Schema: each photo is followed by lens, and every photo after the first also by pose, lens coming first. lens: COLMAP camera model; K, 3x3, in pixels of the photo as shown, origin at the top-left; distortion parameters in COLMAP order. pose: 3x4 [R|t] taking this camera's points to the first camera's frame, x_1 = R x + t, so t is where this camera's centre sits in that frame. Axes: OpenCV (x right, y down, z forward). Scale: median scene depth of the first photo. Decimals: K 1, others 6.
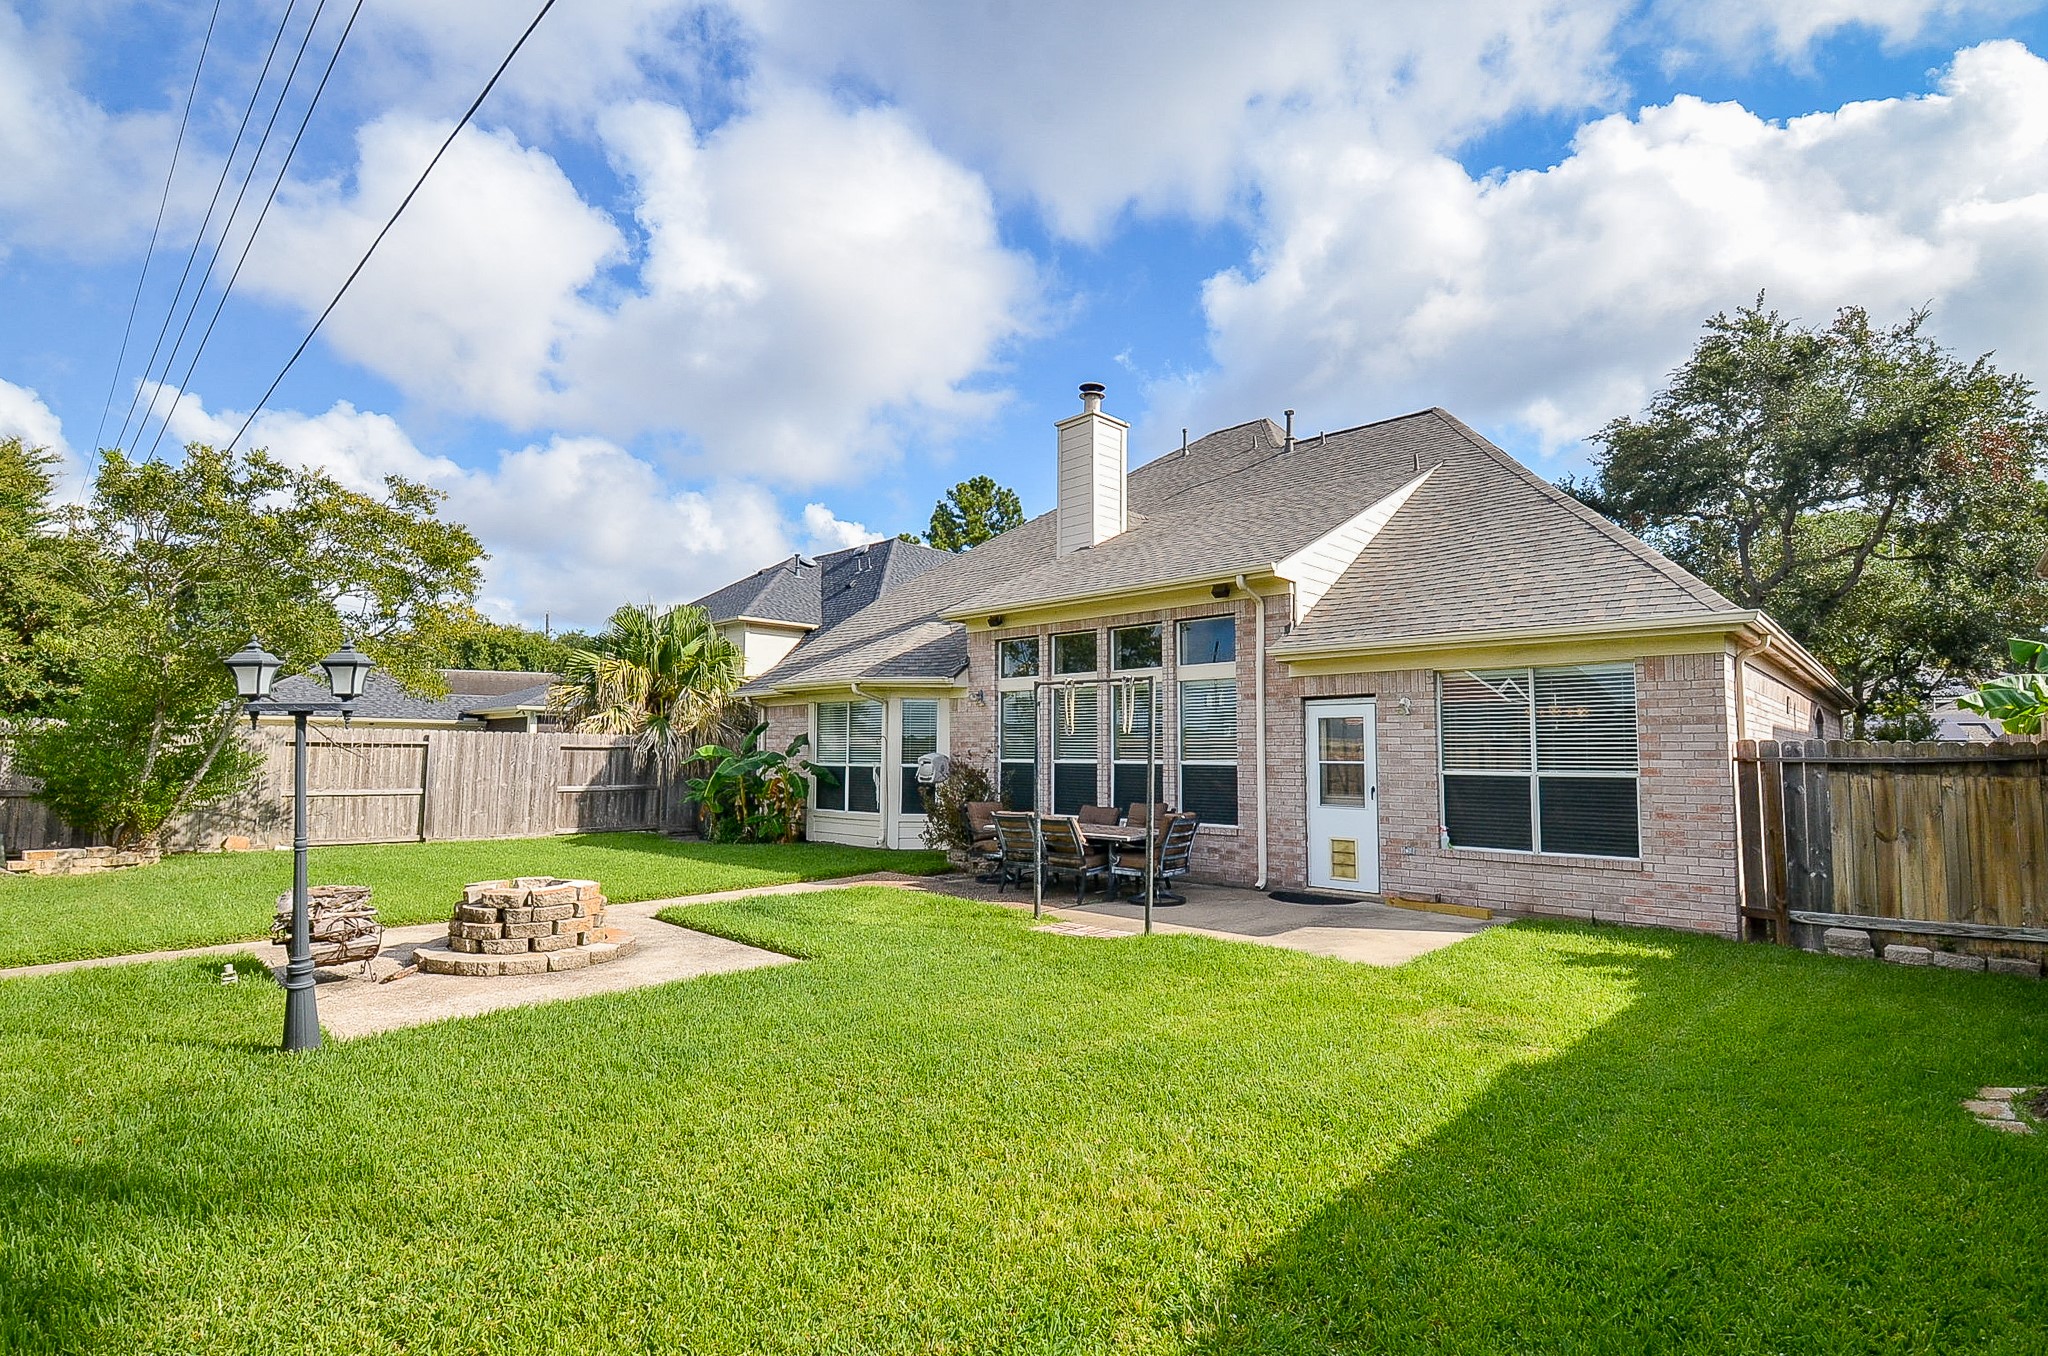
lens RADIAL K [[921.6, 0, 1029.5], [0, 921.6, 659.3], [0, 0, 1]] dist [-0.001451, -0.000327]
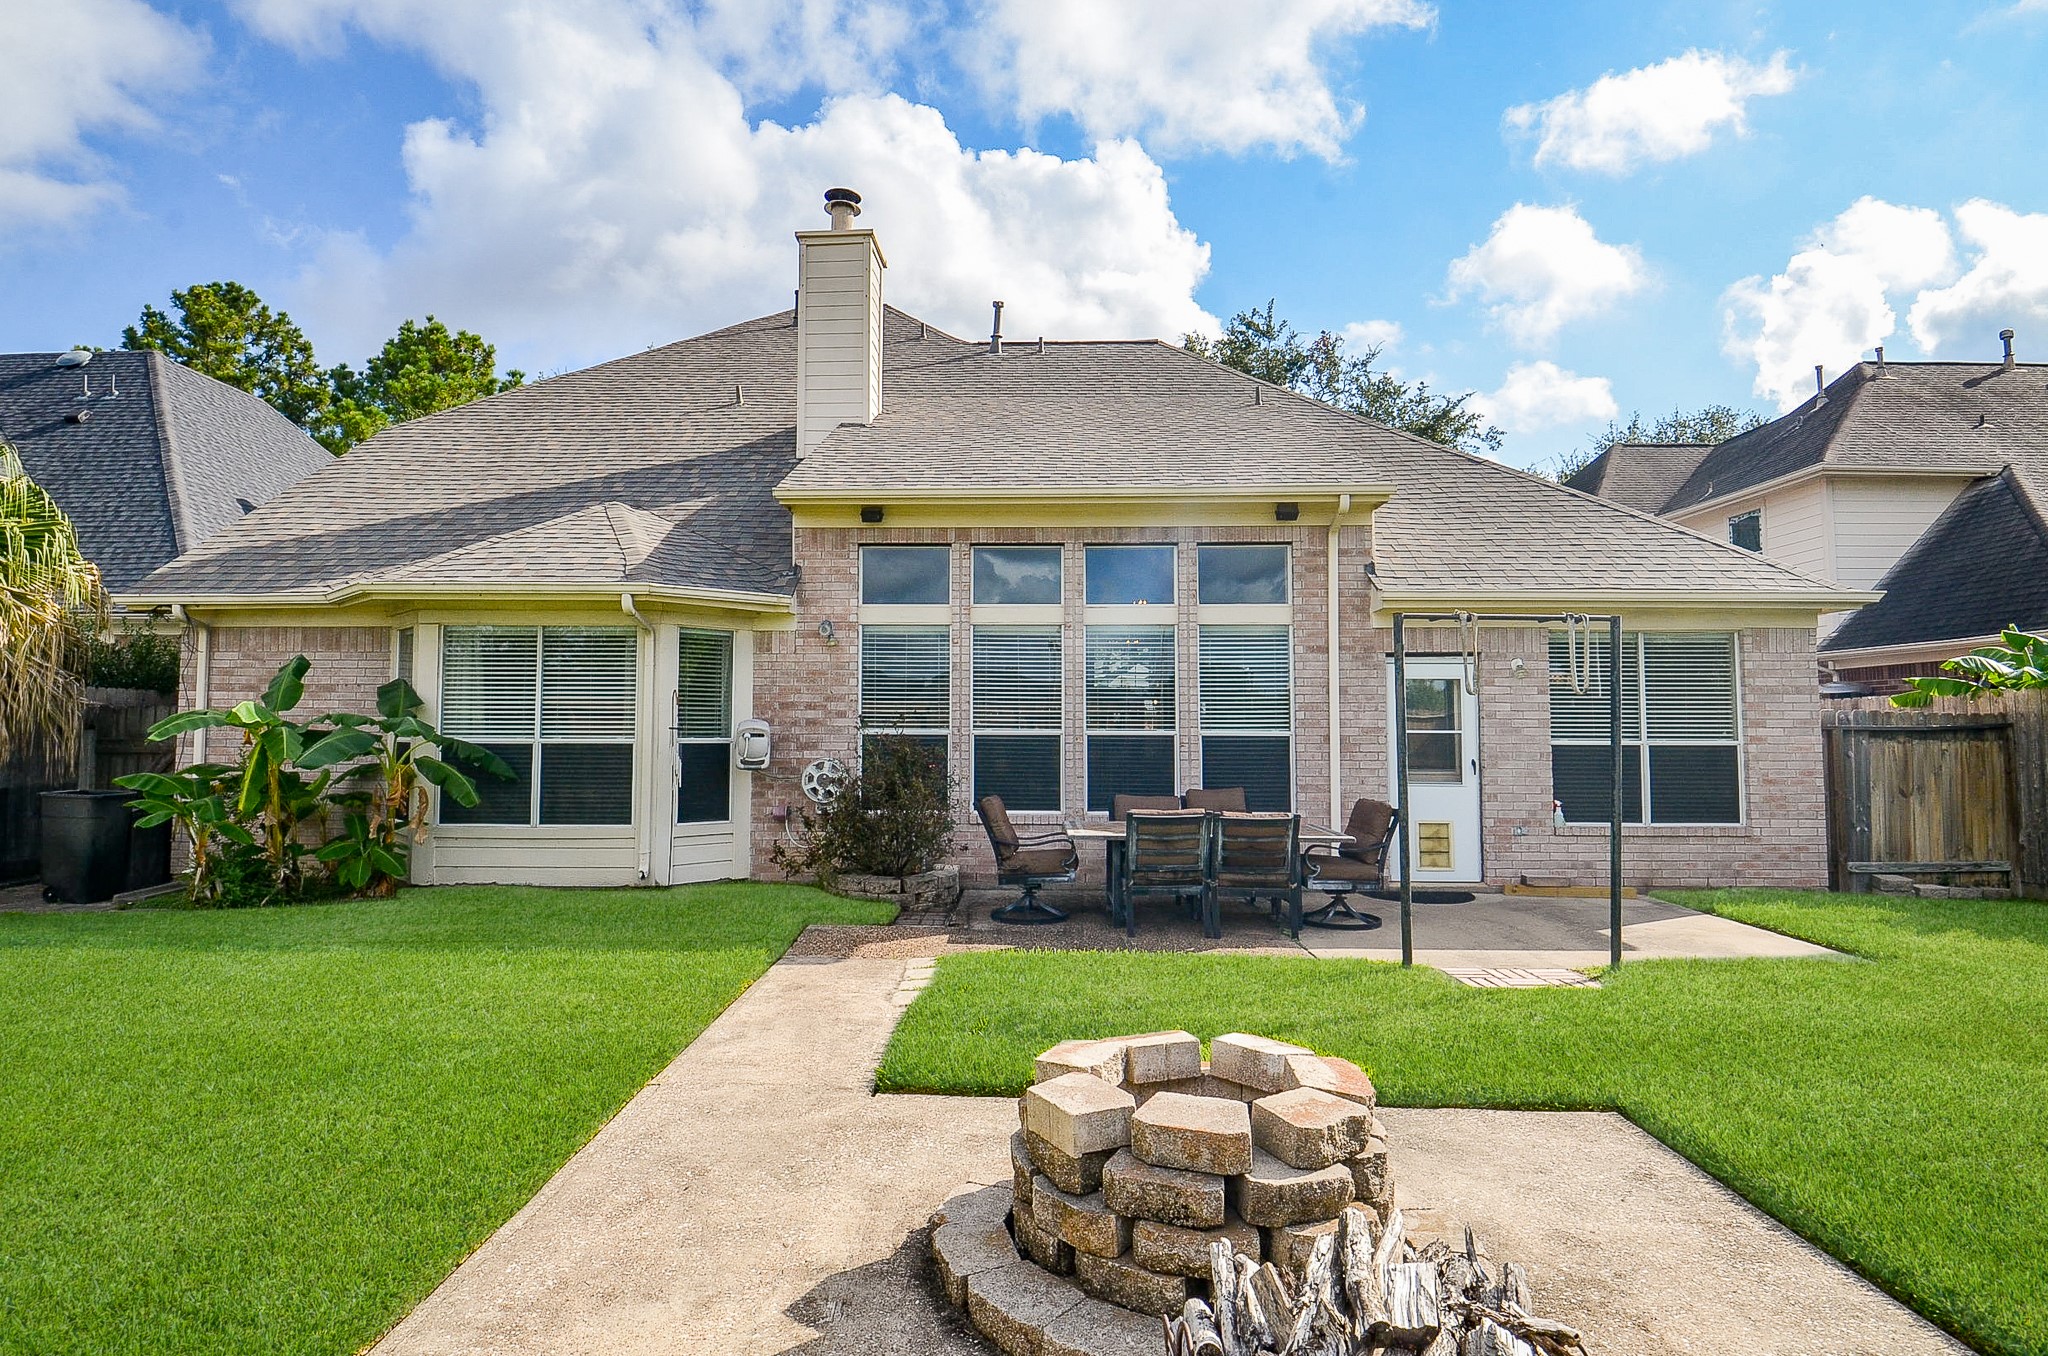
lens RADIAL K [[1064.1, 0, 1023.7], [0, 1064.1, 642.9], [0, 0, 1]] dist [0.002856, 0.000083]
pose [[0.764378, 0.048163, 0.642967, -0.613412], [-0.066791, 0.997756, 0.004664, 0.053628], [-0.641300, -0.046509, 0.765880, 0.521906]]
